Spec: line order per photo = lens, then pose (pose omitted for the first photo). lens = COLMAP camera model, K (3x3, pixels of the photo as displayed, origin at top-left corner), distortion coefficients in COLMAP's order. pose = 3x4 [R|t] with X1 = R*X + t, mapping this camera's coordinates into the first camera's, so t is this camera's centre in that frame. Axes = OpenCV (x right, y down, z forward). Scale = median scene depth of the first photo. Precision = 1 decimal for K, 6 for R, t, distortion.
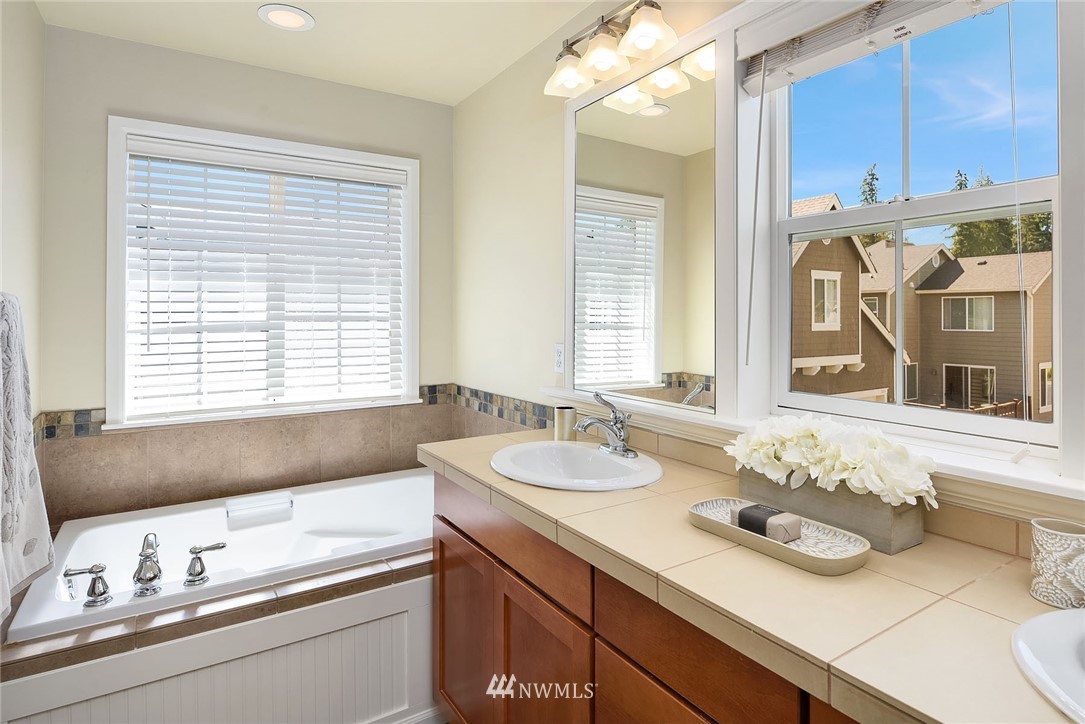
lens RADIAL K [[588.5, 0, 544.8], [0, 588.5, 311.3], [0, 0, 1]] dist [-0.004342, -0.001108]
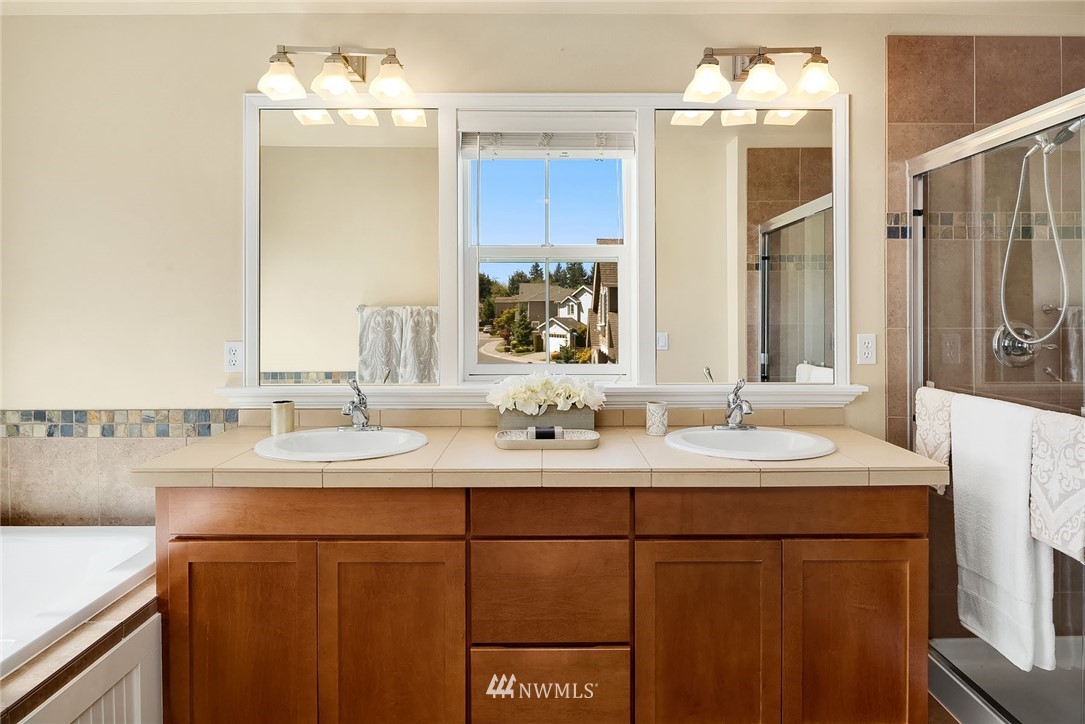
lens RADIAL K [[588.5, 0, 544.8], [0, 588.5, 311.3], [0, 0, 1]] dist [-0.004342, -0.001108]
pose [[0.532639, -0.001088, 0.846342, -0.588923], [-0.005109, 0.999977, 0.004501, -0.003131], [-0.846327, -0.006721, 0.532621, 0.055810]]
